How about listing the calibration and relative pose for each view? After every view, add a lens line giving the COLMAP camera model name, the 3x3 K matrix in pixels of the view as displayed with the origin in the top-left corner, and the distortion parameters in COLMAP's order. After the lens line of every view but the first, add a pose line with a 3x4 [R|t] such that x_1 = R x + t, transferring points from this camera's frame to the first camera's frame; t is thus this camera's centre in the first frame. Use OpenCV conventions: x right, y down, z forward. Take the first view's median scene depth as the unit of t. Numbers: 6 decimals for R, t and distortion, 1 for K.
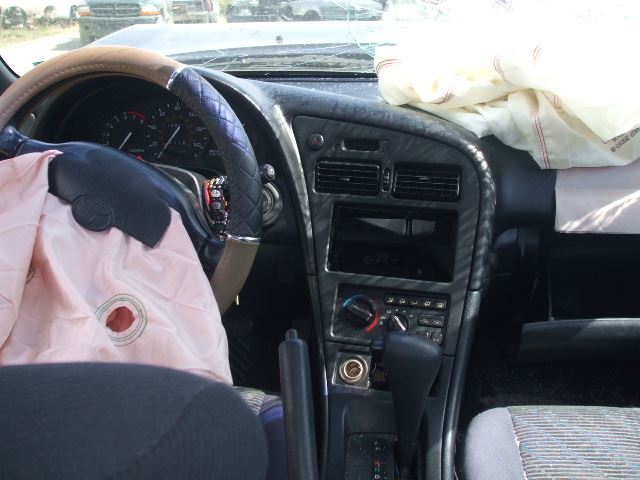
lens RADIAL K [[715.1, 0, 320.0], [0, 715.1, 240.0], [0, 0, 1]] dist [-0.103619, 0.041342]
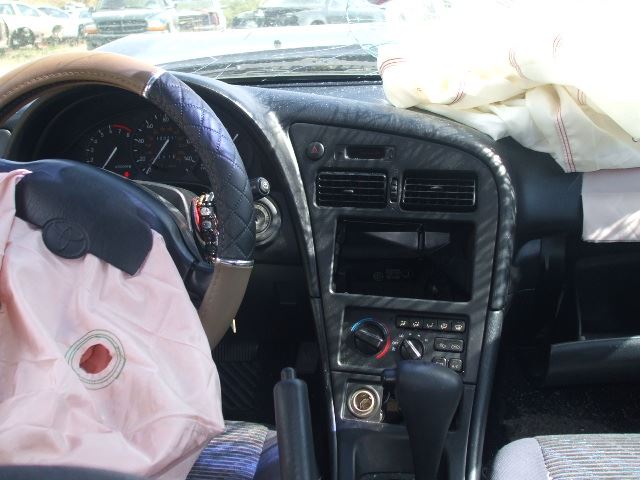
lens RADIAL K [[711.6, 0, 320.0], [0, 711.6, 240.0], [0, 0, 1]] dist [-0.092018, 0.003613]
pose [[0.999341, -0.030925, -0.019031, 0.014451], [0.030677, 0.999442, -0.013203, -0.012139], [0.019429, 0.012610, 0.999732, 0.099823]]
